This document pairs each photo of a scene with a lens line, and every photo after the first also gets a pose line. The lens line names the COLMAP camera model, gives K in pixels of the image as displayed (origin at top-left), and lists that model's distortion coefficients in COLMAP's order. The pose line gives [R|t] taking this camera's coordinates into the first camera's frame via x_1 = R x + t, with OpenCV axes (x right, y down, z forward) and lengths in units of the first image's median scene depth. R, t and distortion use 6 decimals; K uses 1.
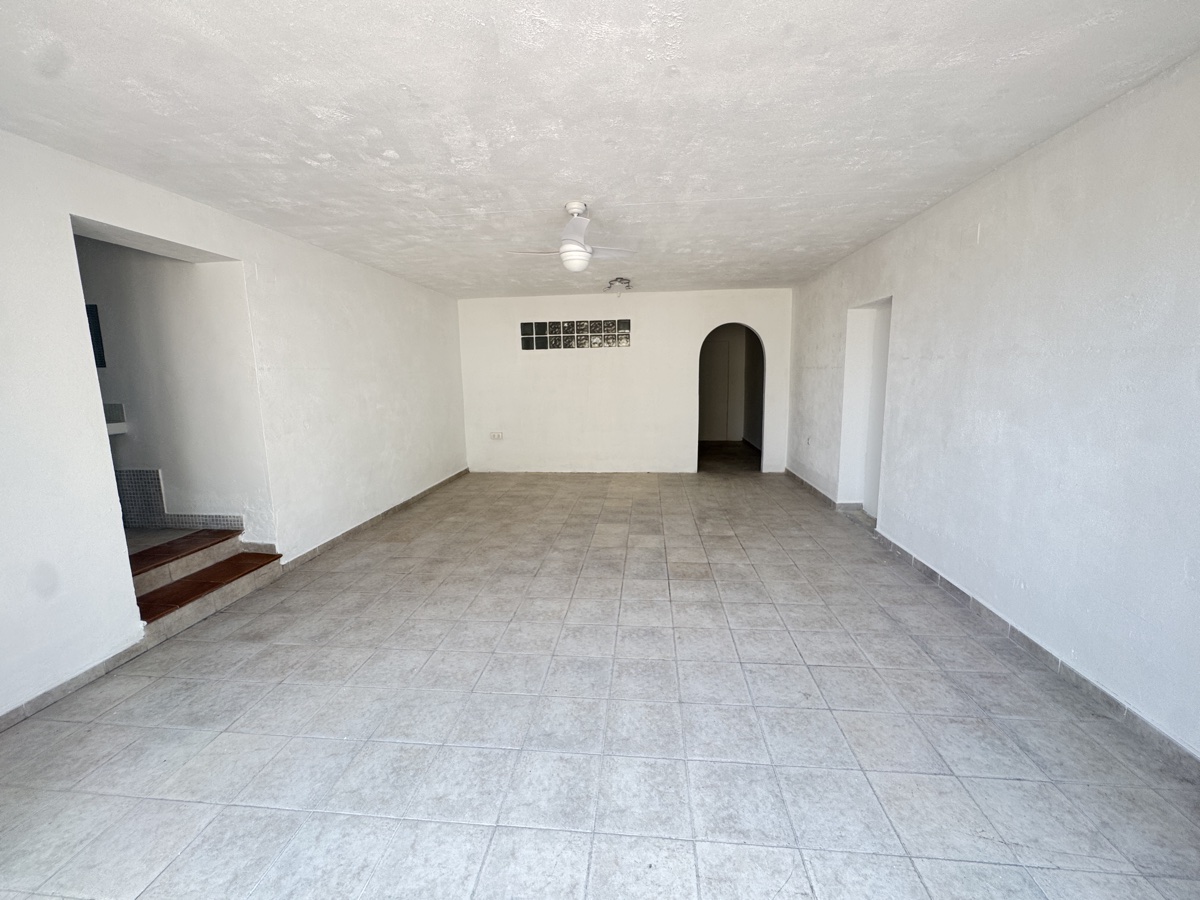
lens RADIAL K [[487.4, 0, 601.5], [0, 487.4, 448.7], [0, 0, 1]] dist [-0.002276, -0.000143]
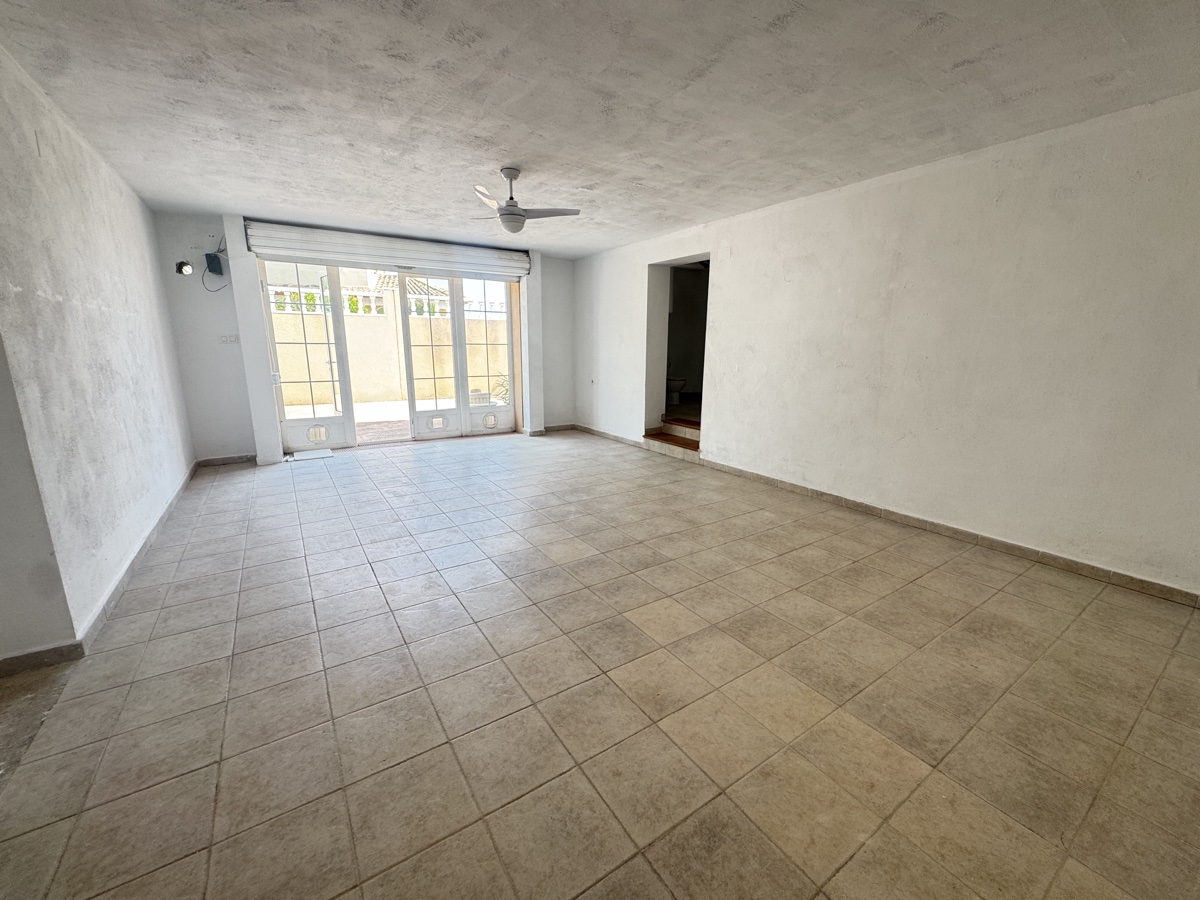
lens RADIAL K [[487.4, 0, 601.5], [0, 487.4, 448.7], [0, 0, 1]] dist [-0.002276, -0.000143]
pose [[-0.778493, 0.144519, -0.610789, 0.475882], [-0.089237, 0.937760, 0.335622, -0.254837], [0.621277, 0.315785, -0.717144, 1.820301]]
